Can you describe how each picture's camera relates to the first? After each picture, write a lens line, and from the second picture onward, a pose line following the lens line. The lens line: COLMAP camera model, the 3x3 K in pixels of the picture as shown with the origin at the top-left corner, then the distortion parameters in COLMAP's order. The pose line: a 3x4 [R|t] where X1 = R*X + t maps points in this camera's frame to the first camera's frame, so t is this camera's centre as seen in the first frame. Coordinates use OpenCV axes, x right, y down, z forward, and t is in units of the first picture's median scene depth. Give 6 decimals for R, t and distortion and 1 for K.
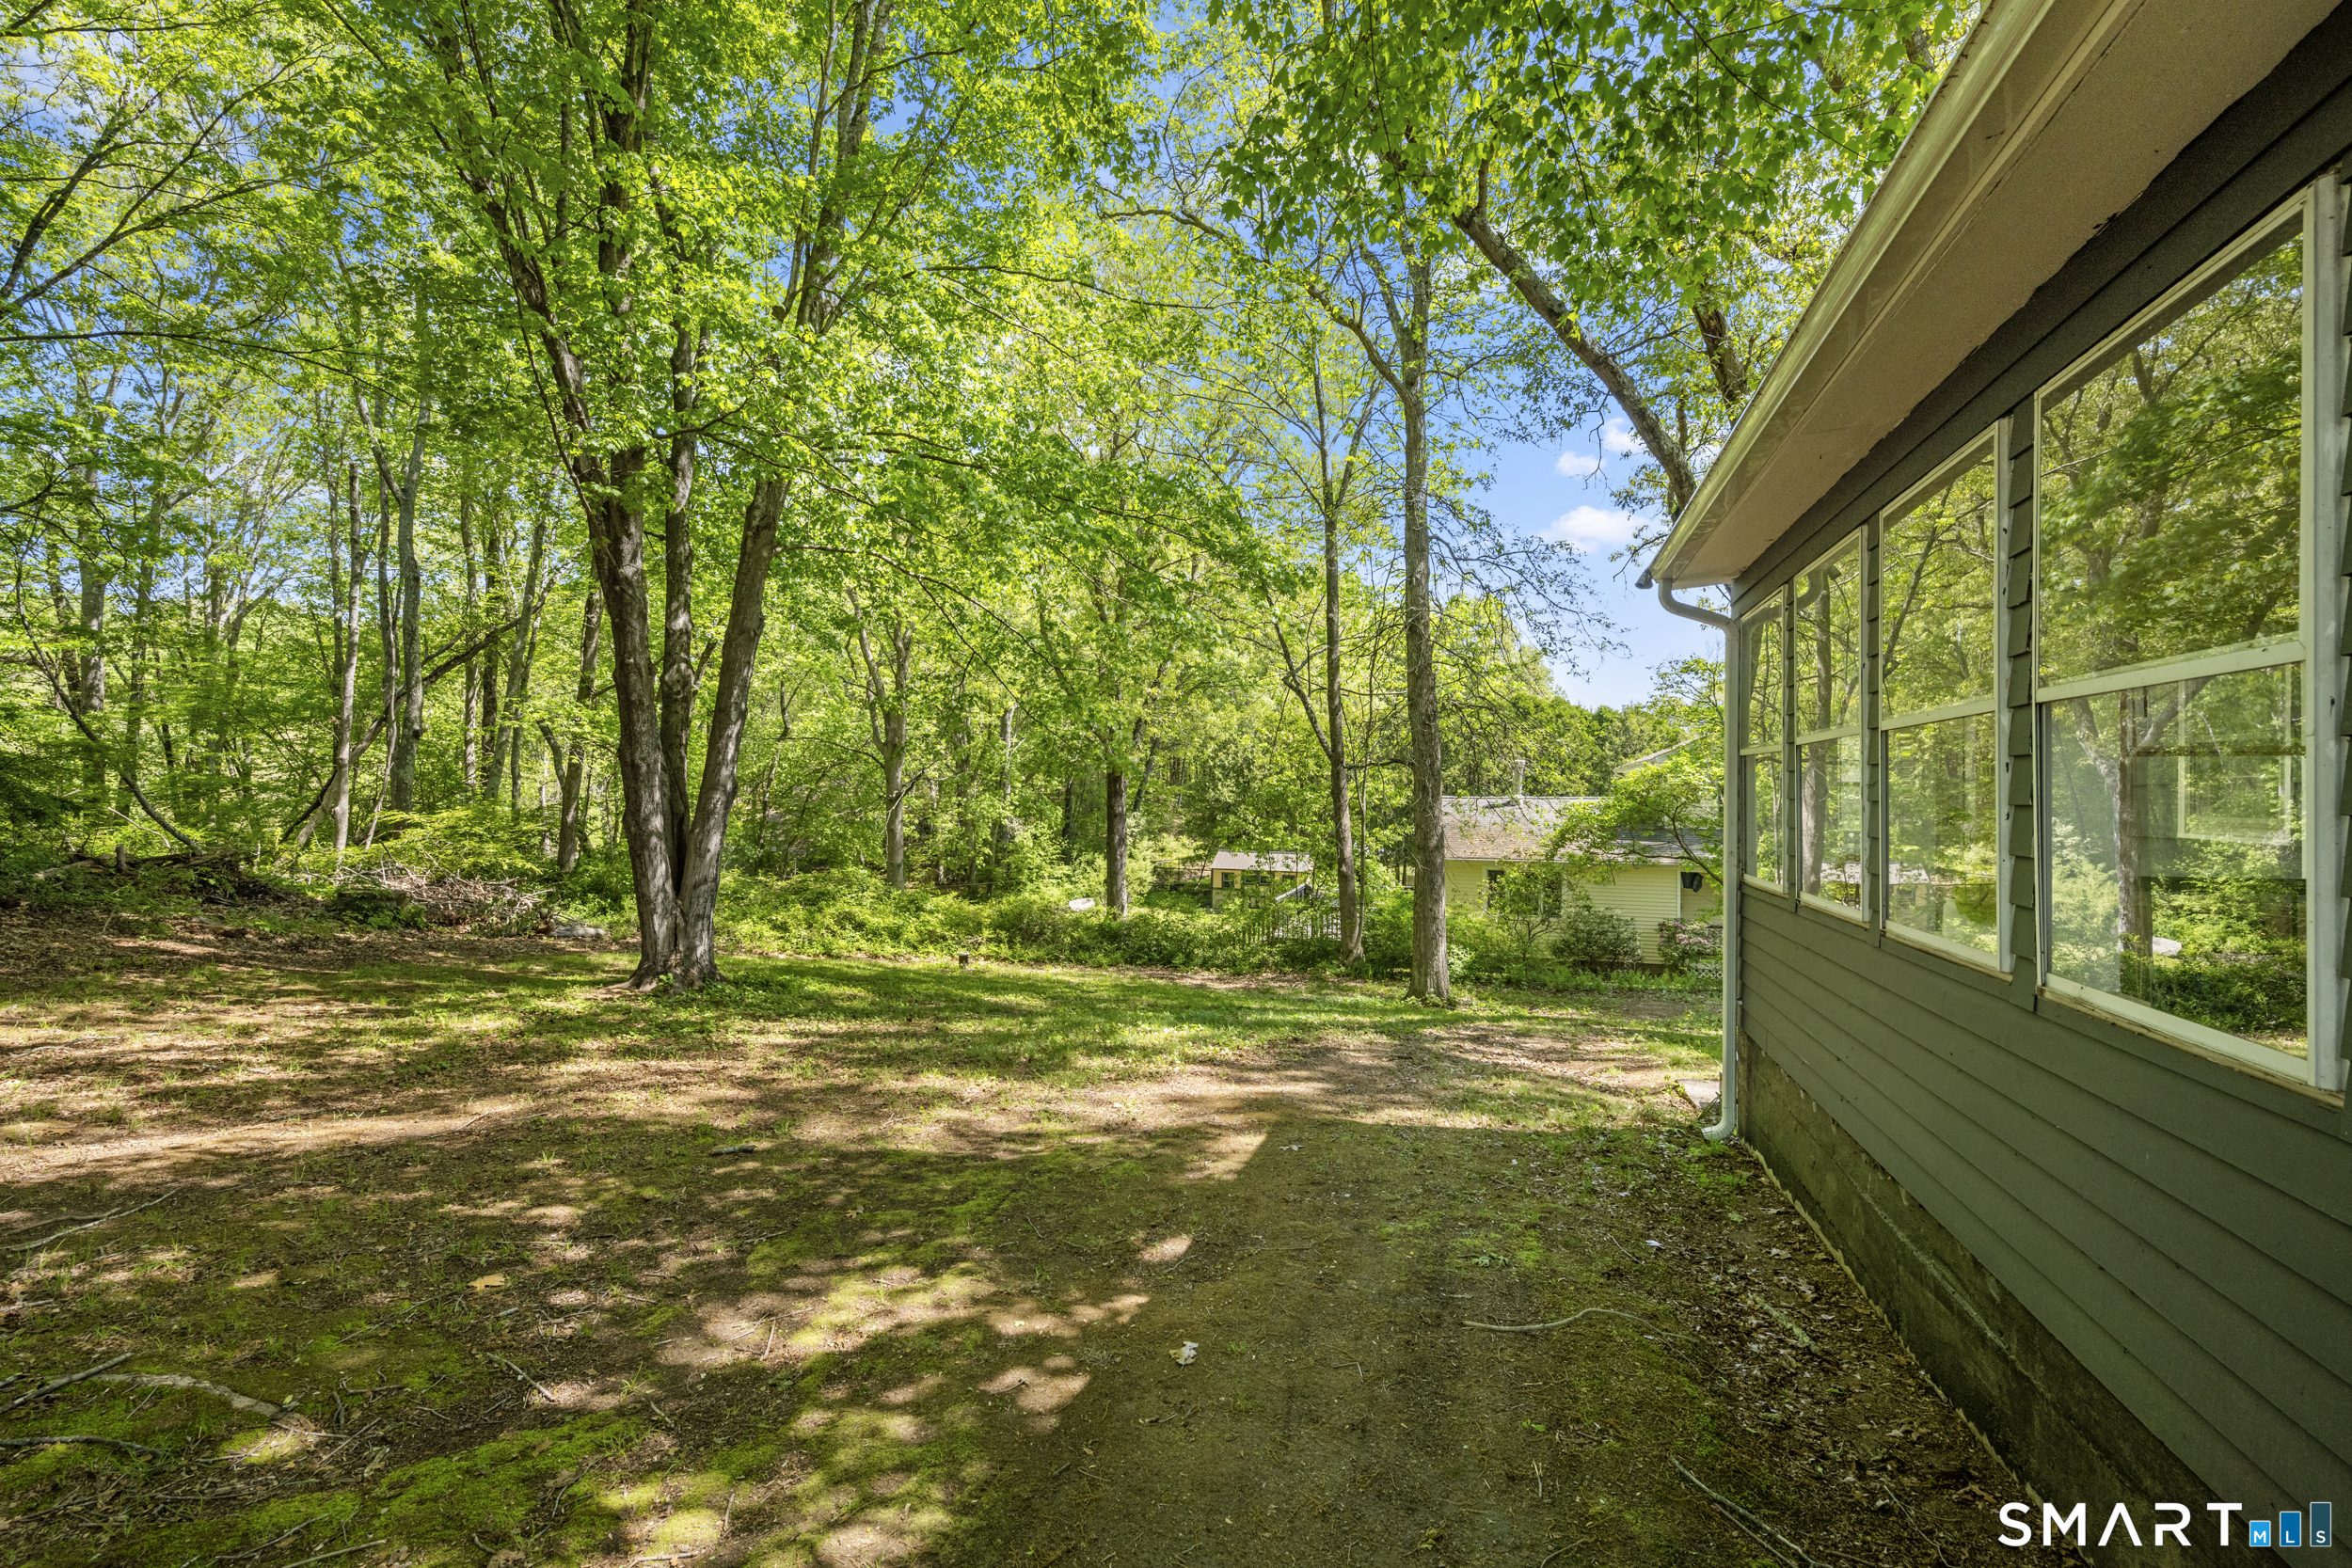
lens RADIAL K [[1024.6, 0, 1186.1], [0, 1024.6, 790.4], [0, 0, 1]] dist [0.000323, -0.000320]
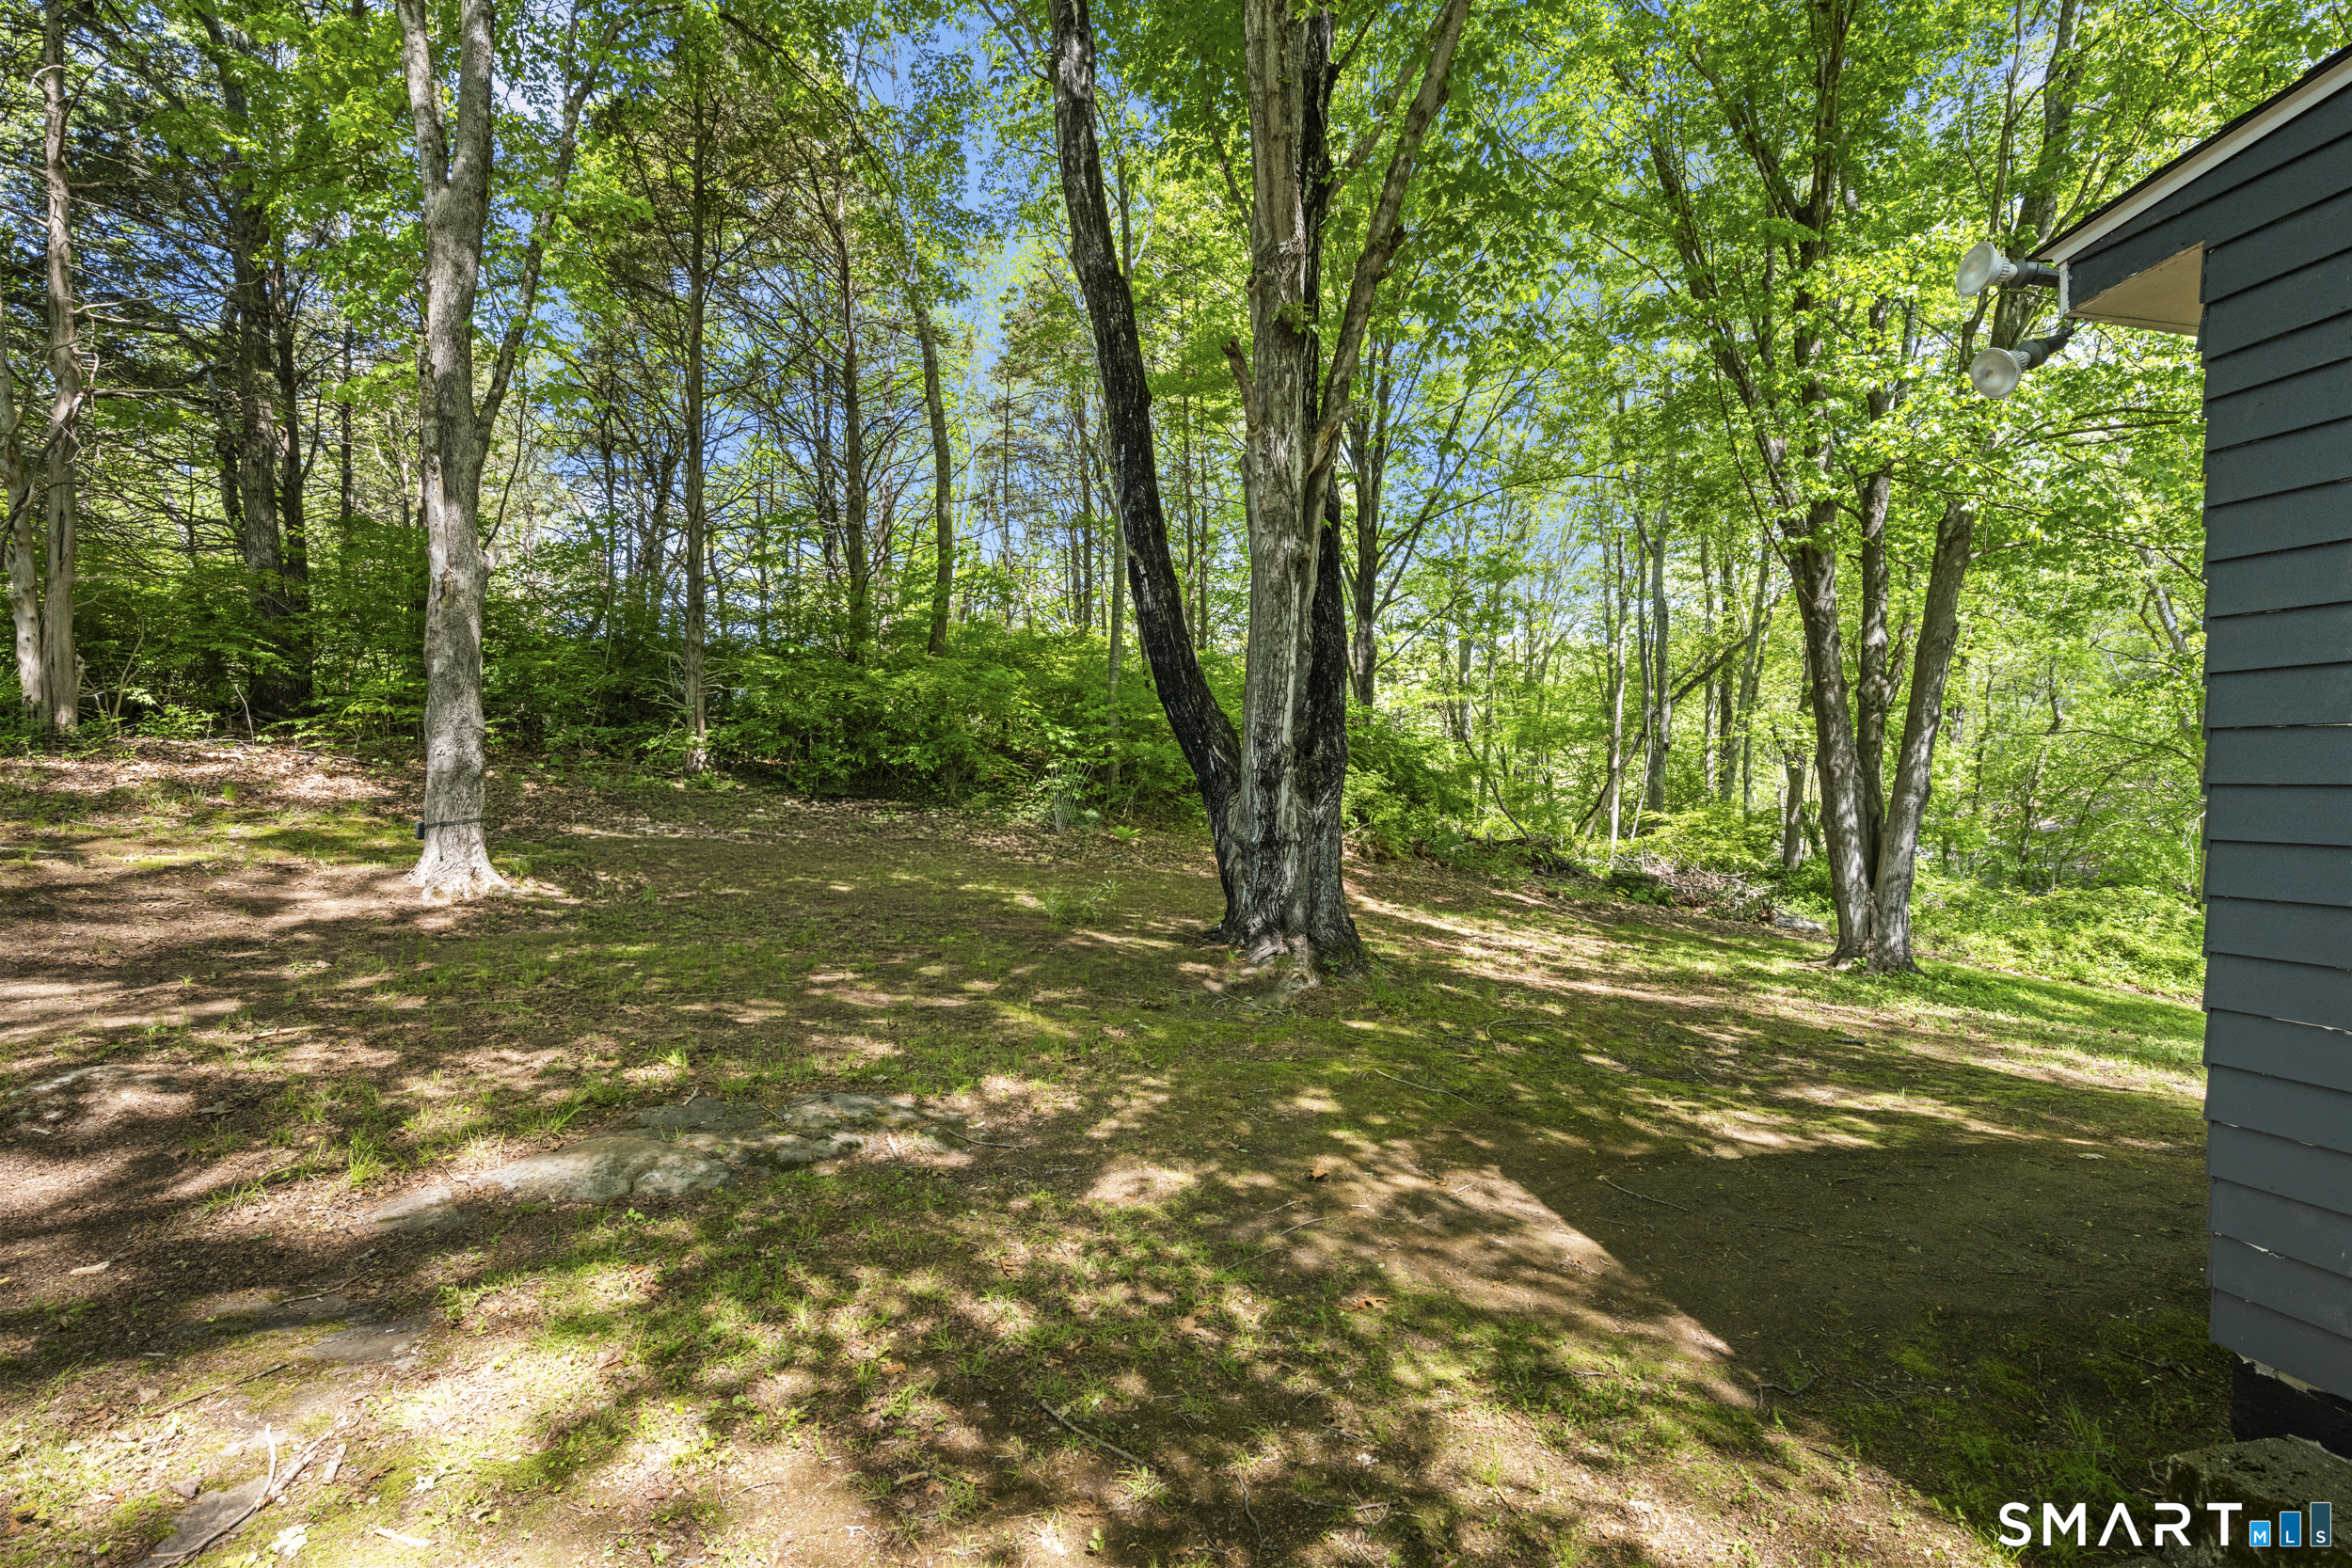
lens RADIAL K [[1078.2, 0, 1176.0], [0, 1078.2, 784.0], [0, 0, 1]] dist [-0.000932, 0.000419]
pose [[0.476931, -0.010228, -0.878881, 0.073103], [0.001331, 0.999940, -0.010915, 0.001221], [0.878940, 0.004036, 0.476916, -0.091710]]
